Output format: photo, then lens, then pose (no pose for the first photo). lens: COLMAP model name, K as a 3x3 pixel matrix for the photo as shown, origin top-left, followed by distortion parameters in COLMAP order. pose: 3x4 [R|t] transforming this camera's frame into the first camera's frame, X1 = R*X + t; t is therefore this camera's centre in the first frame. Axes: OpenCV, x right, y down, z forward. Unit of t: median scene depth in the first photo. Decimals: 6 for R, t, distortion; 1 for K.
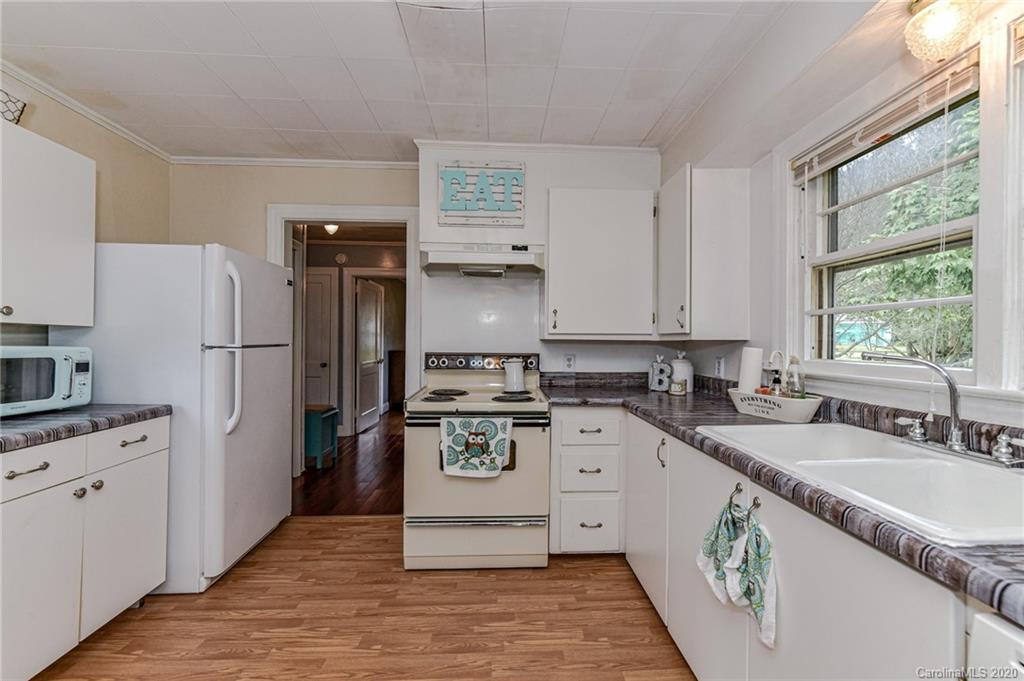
lens RADIAL K [[404.9, 0, 515.9], [0, 404.9, 340.3], [0, 0, 1]] dist [0.003884, -0.001044]
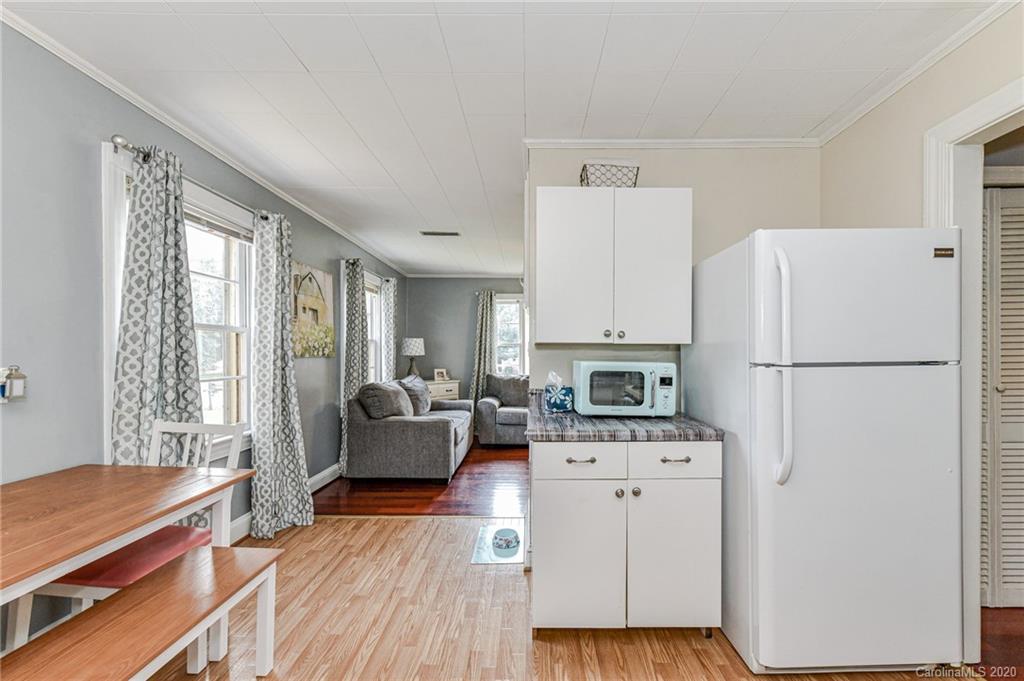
lens RADIAL K [[404.9, 0, 532.9], [0, 404.9, 357.4], [0, 0, 1]] dist [0.003884, -0.001044]
pose [[-0.055607, -0.002739, -0.998449, 0.040555], [0.007186, 0.999969, -0.003143, 0.002193], [0.998427, -0.007350, -0.055586, 0.580416]]
